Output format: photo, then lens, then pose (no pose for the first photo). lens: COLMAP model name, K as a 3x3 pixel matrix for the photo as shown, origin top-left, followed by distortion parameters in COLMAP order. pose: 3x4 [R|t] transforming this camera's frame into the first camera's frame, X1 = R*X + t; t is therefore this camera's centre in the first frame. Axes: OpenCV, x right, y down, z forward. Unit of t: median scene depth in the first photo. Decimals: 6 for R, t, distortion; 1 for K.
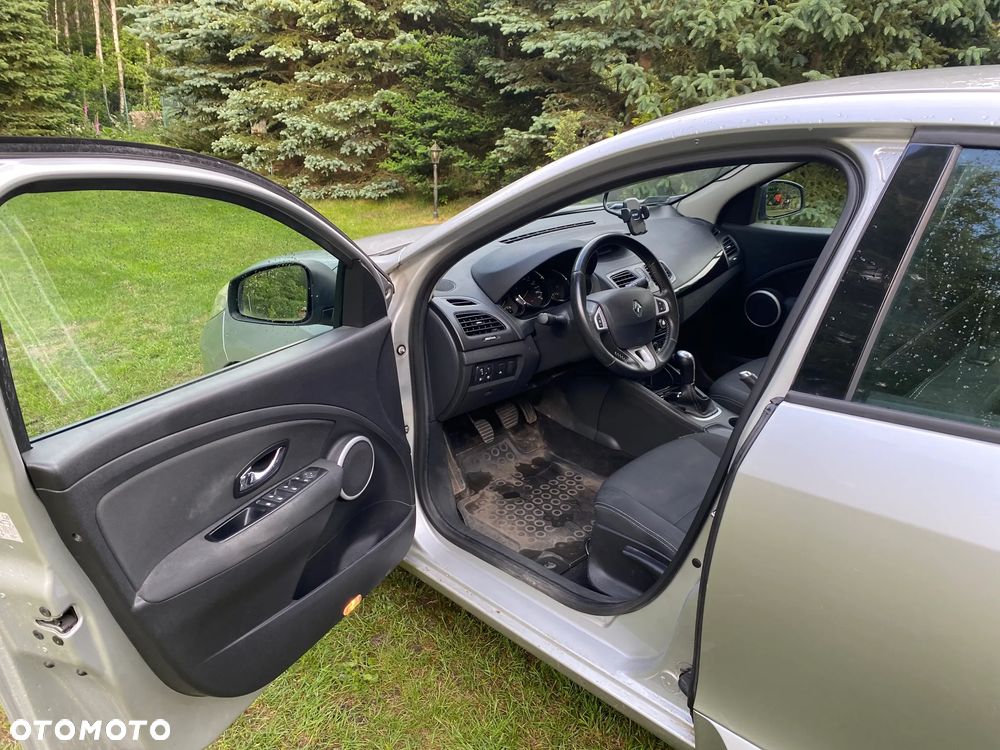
lens RADIAL K [[761.7, 0, 502.8], [0, 761.7, 372.2], [0, 0, 1]] dist [0.016226, -0.010718]
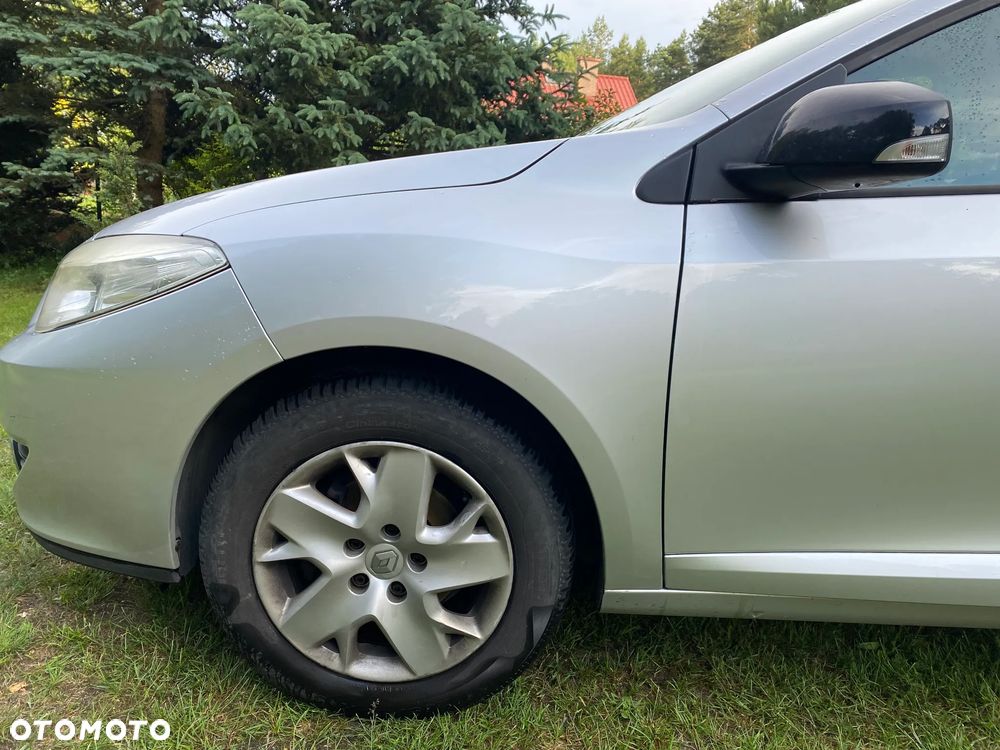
lens RADIAL K [[761.7, 0, 496.9], [0, 761.7, 373.0], [0, 0, 1]] dist [0.016226, -0.010718]
pose [[0.725778, -0.119240, 0.677516, -0.241288], [0.202260, 0.978321, -0.044488, 0.018131], [-0.657523, 0.169323, 0.734162, 0.219847]]
